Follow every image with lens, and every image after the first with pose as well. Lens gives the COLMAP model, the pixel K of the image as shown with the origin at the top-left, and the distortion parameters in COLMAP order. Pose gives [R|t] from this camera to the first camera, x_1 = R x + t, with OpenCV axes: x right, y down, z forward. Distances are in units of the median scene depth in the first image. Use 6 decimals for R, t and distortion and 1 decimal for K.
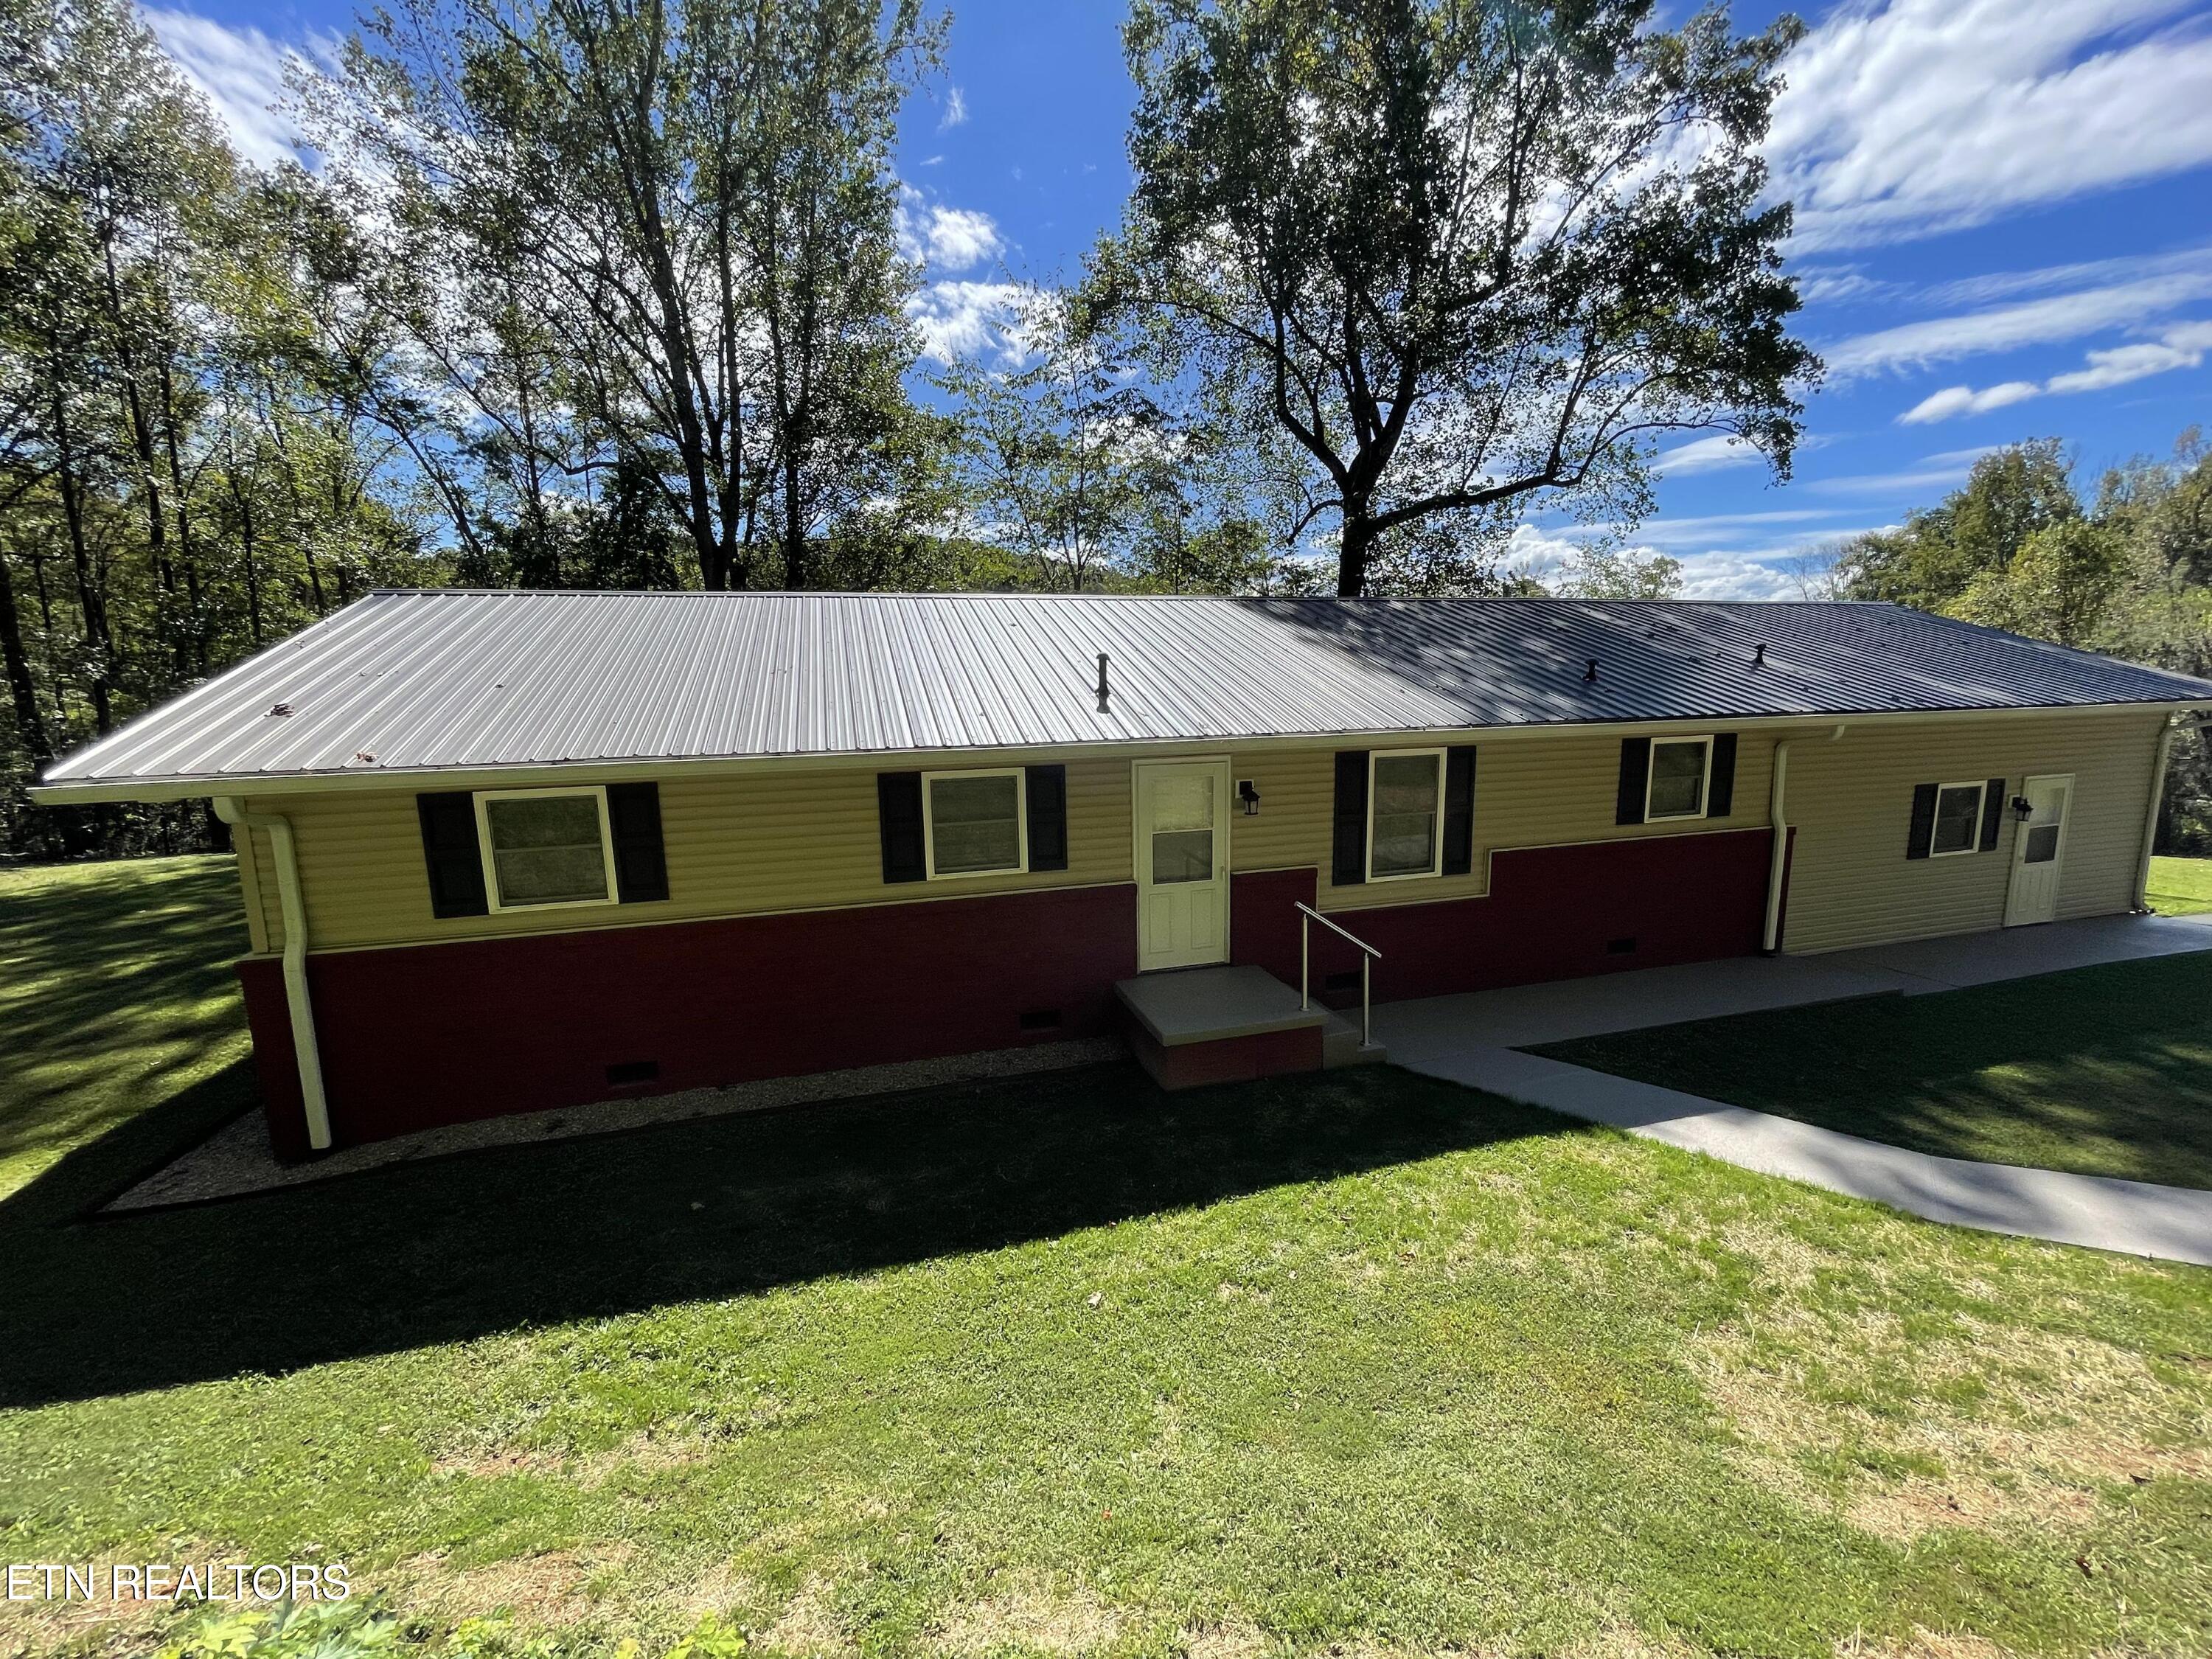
lens RADIAL K [[894.1, 0, 1098.7], [0, 894.1, 835.2], [0, 0, 1]] dist [-0.001508, -0.000644]
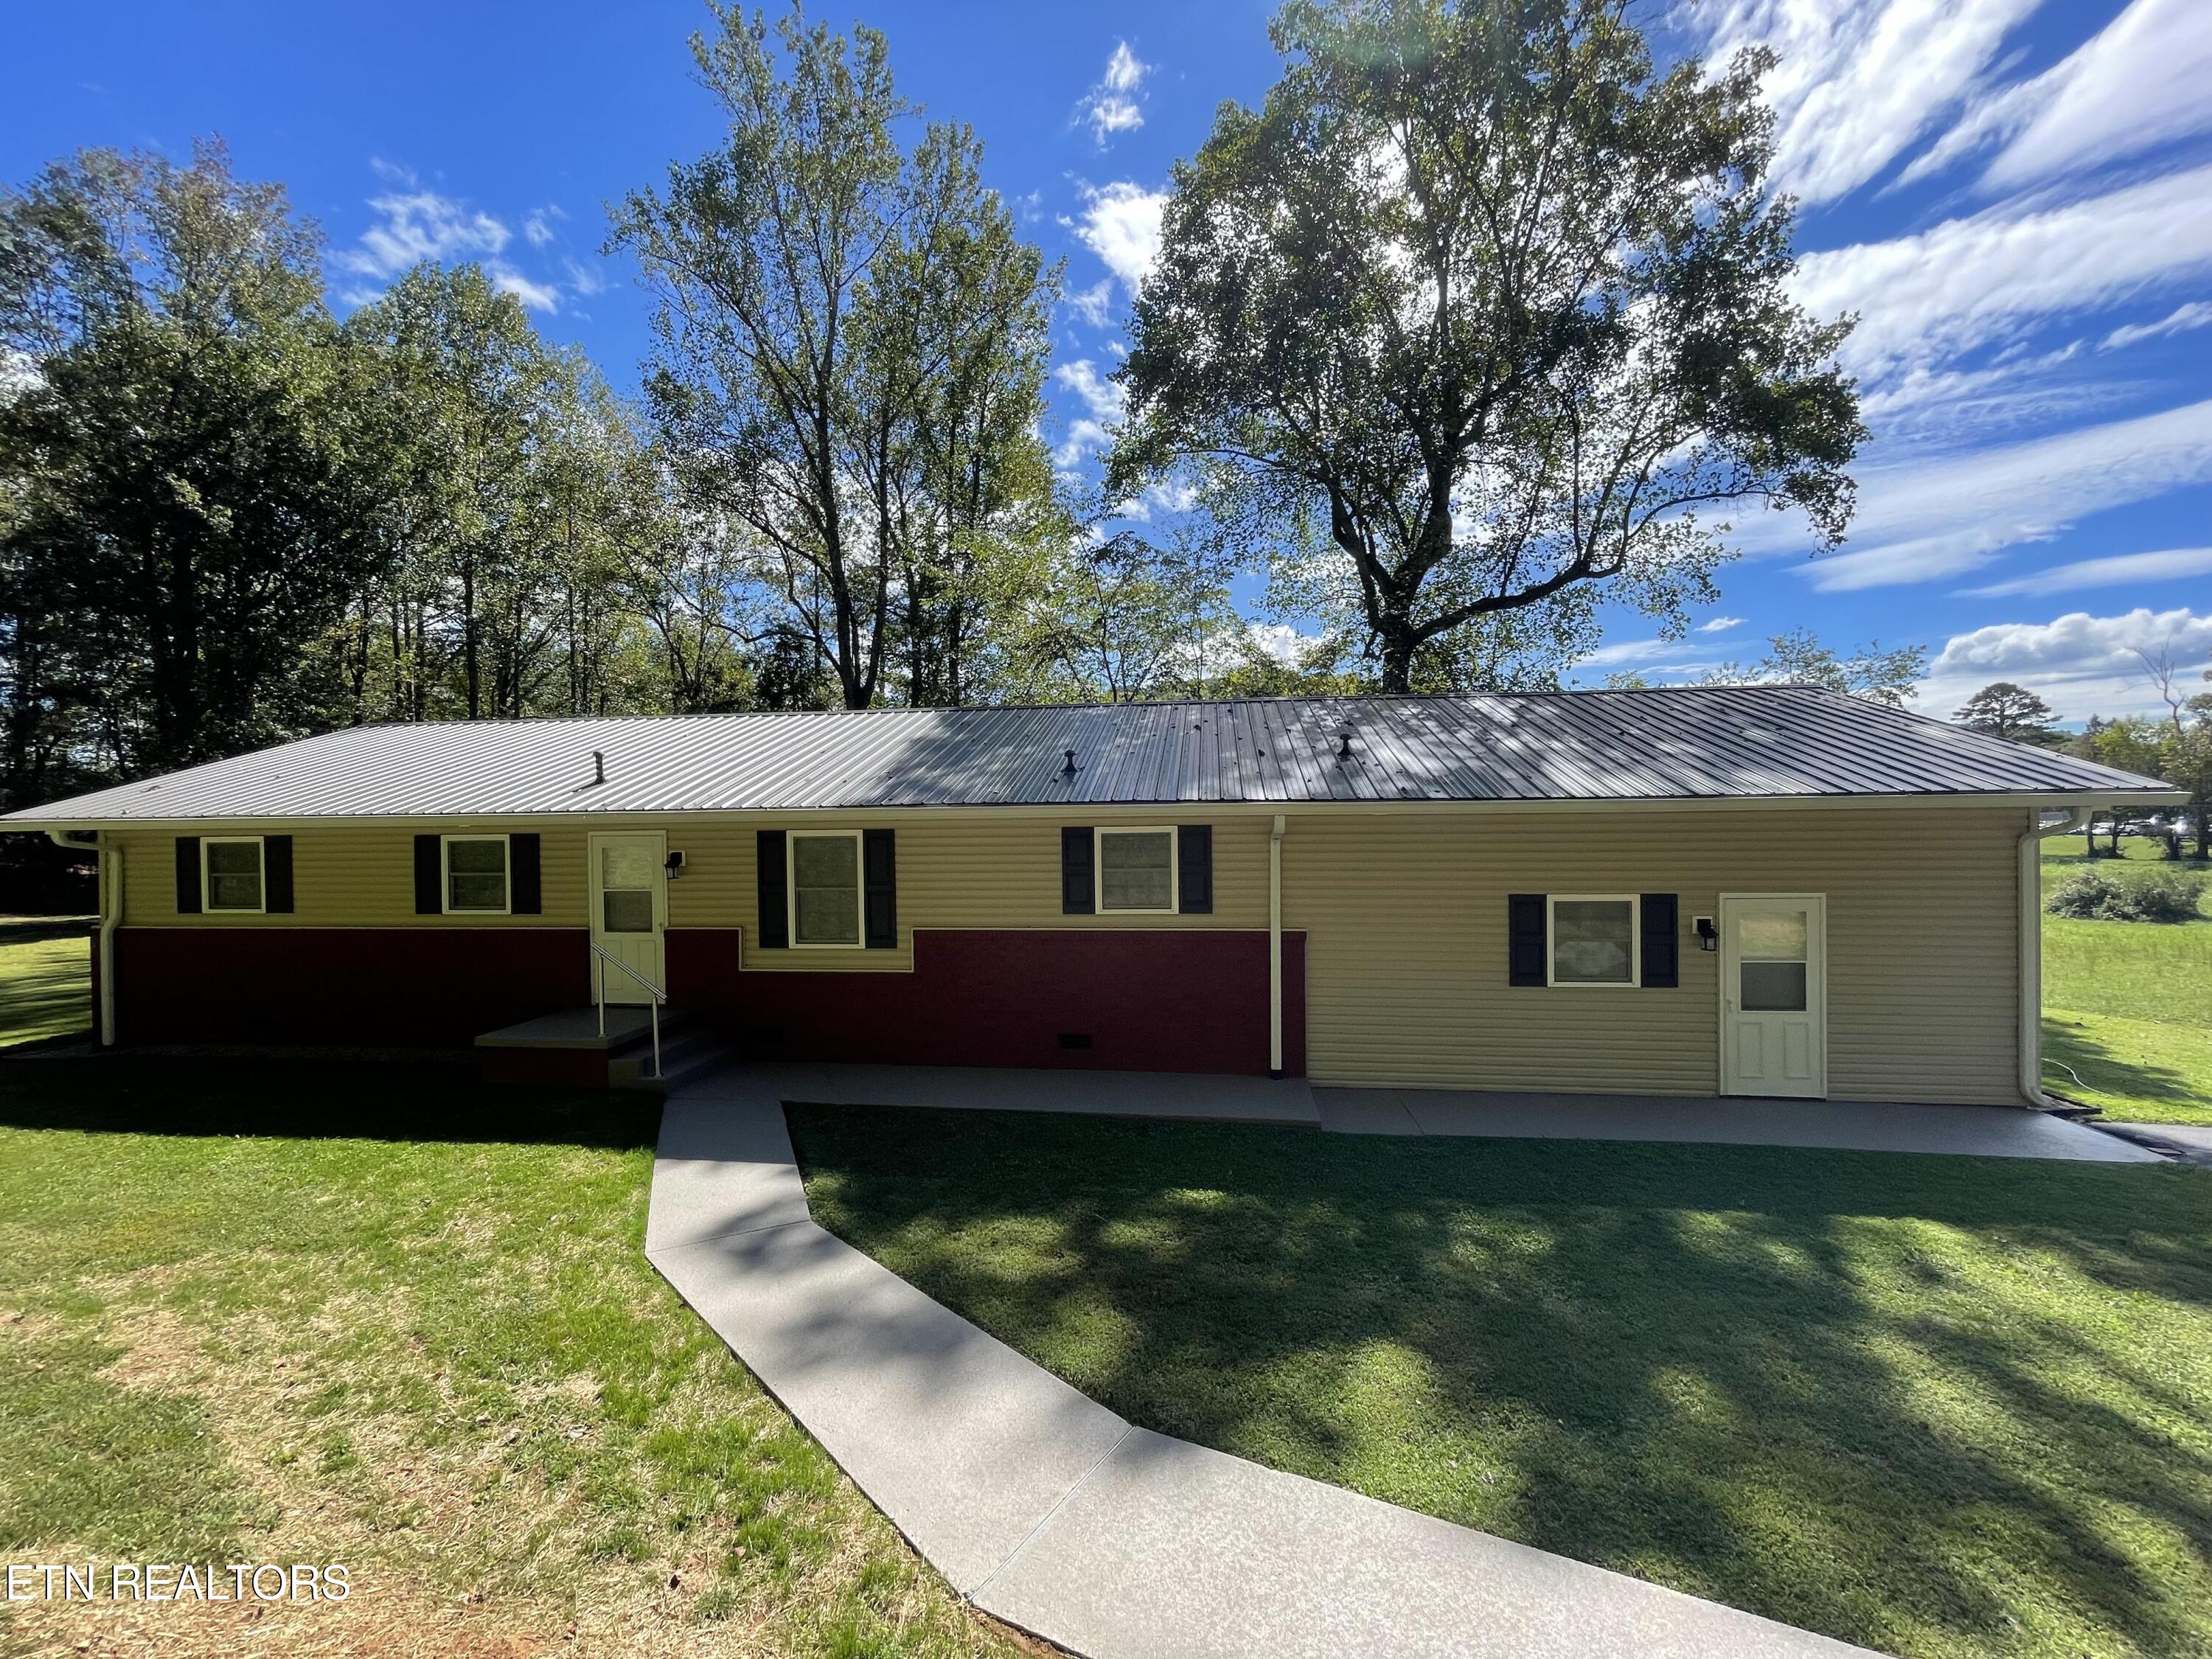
lens RADIAL K [[894.1, 0, 1108.1], [0, 894.1, 829.1], [0, 0, 1]] dist [-0.001508, -0.000644]
pose [[0.918246, 0.013725, -0.395773, 1.166588], [-0.072170, 0.988463, -0.133164, 0.027790], [0.389380, 0.150841, 0.908642, 0.114783]]
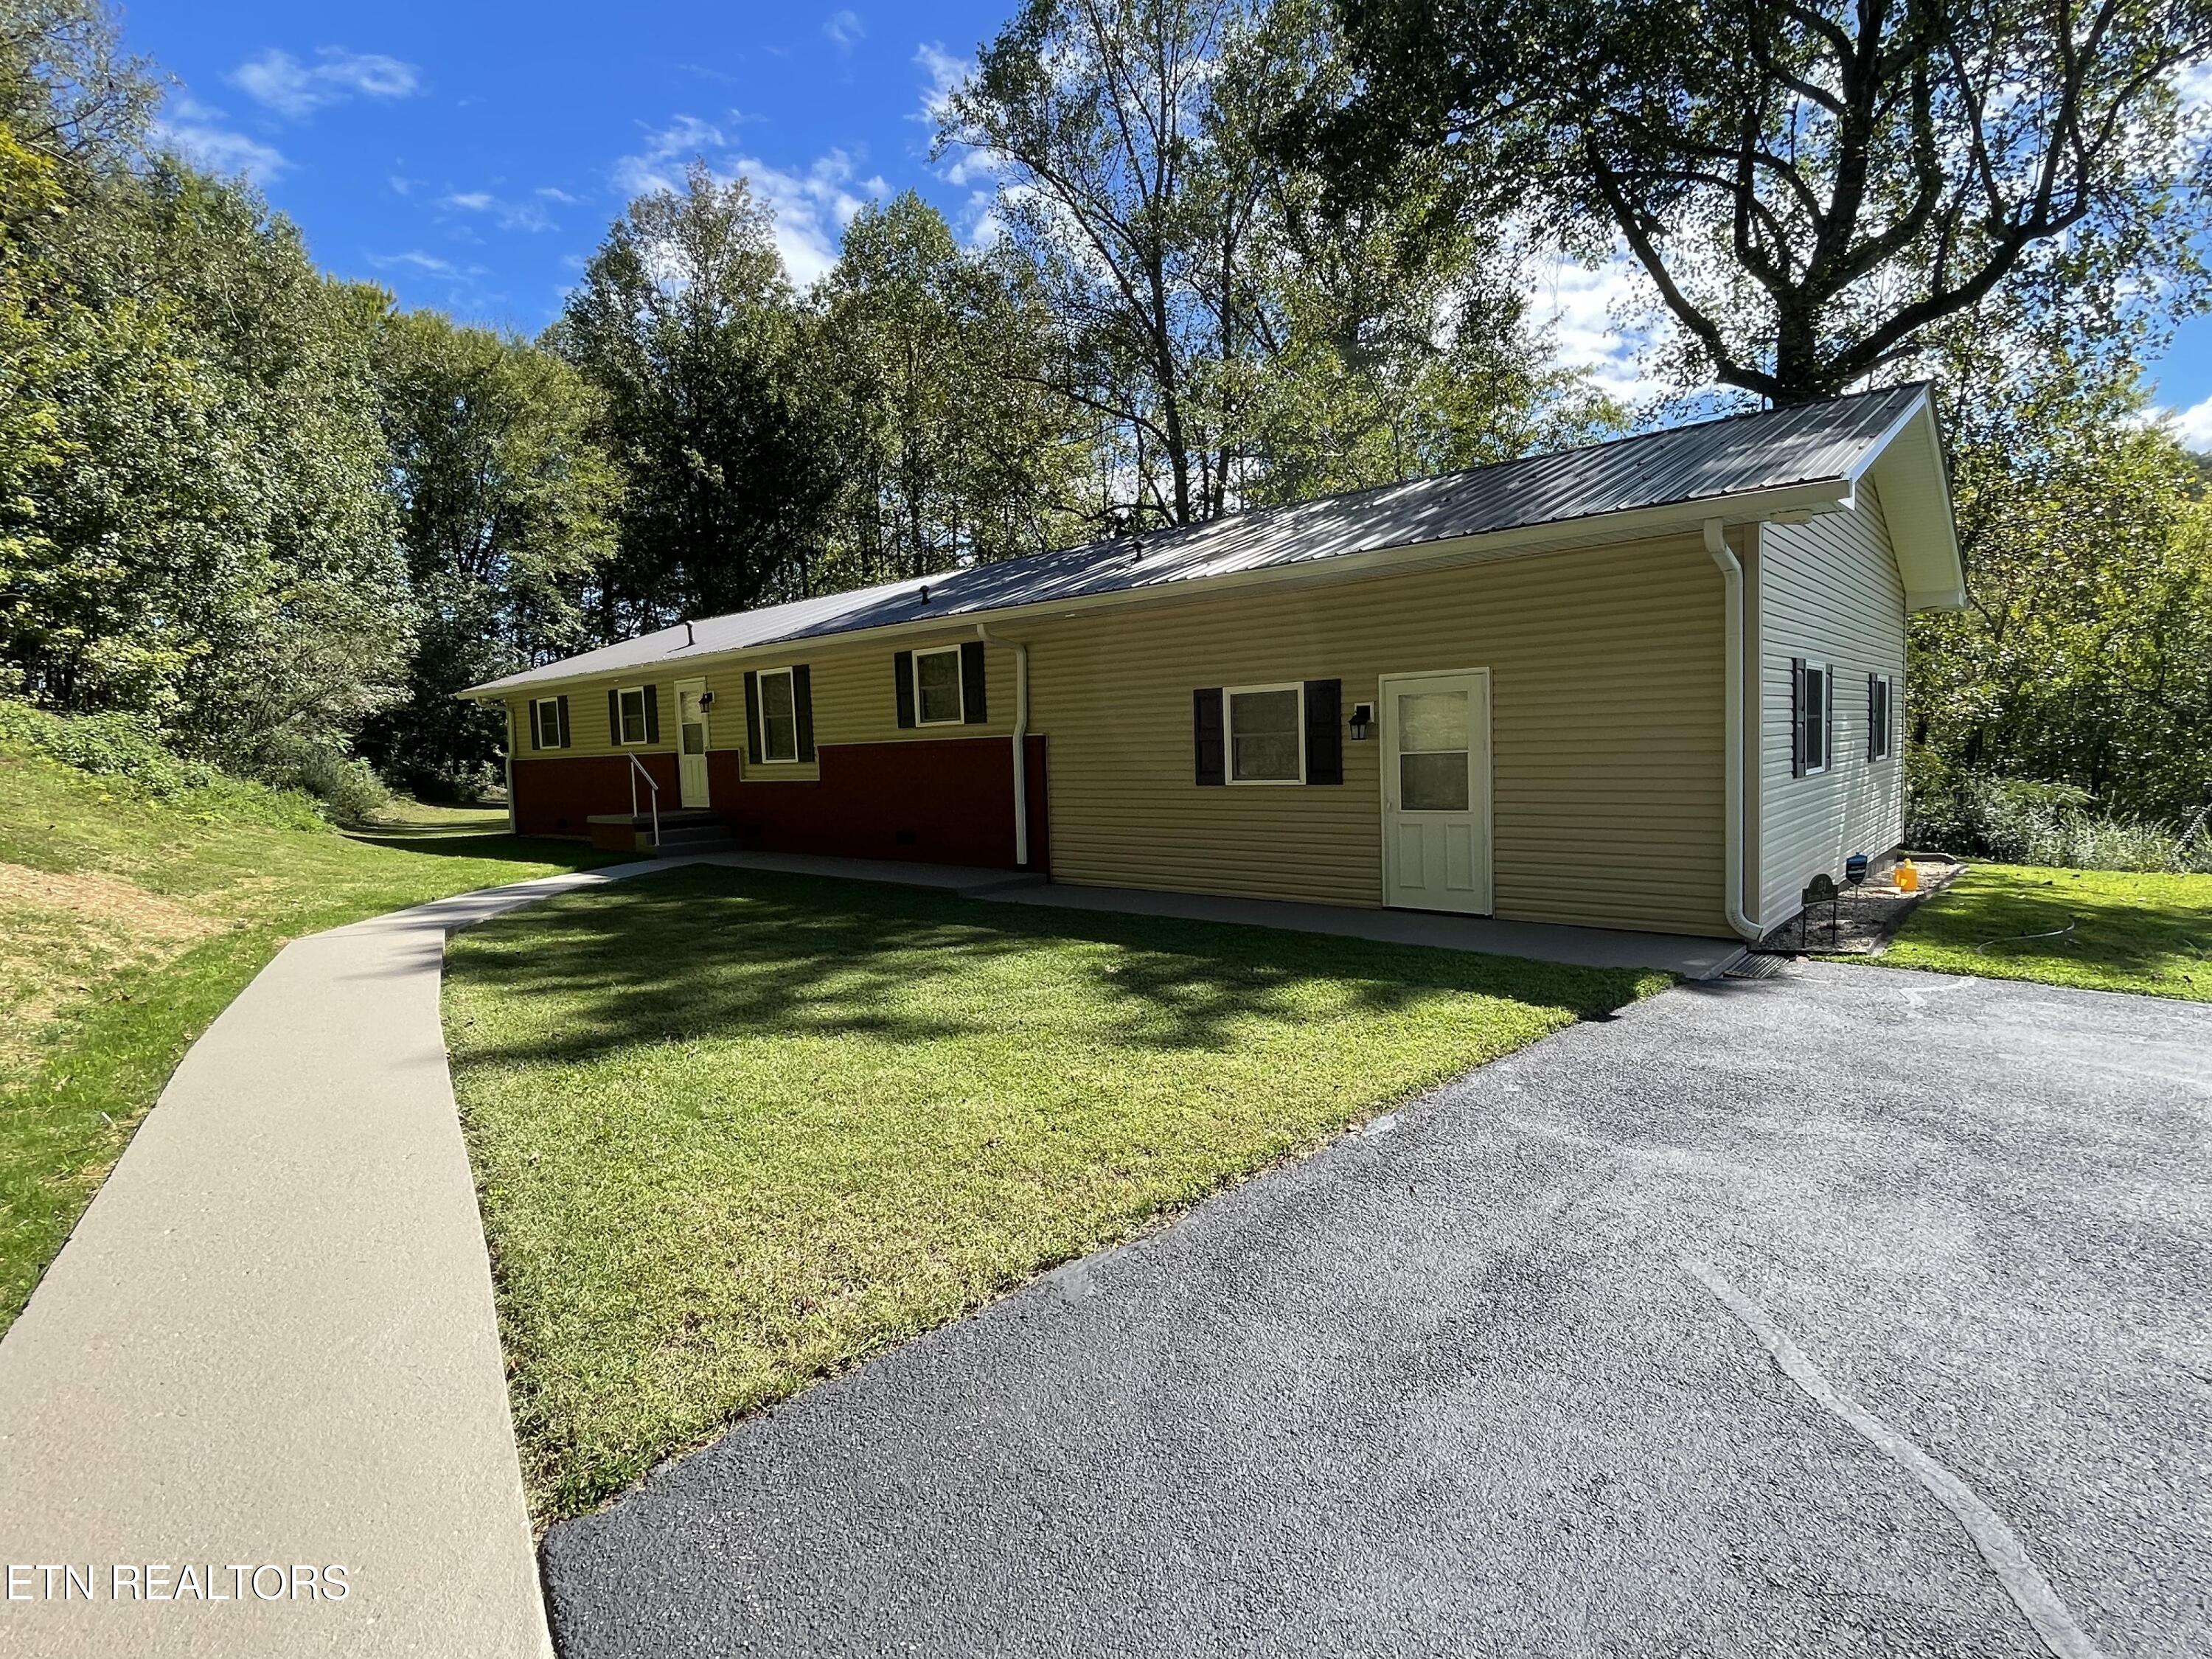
lens RADIAL K [[1108.4, 0, 1112.9], [0, 1108.4, 829.6], [0, 0, 1]] dist [-0.001394, 0.000021]
pose [[0.540292, 0.065141, -0.838952, 2.218660], [-0.112211, 0.993672, 0.004889, 0.091869], [0.833962, 0.091498, 0.544183, 0.532016]]
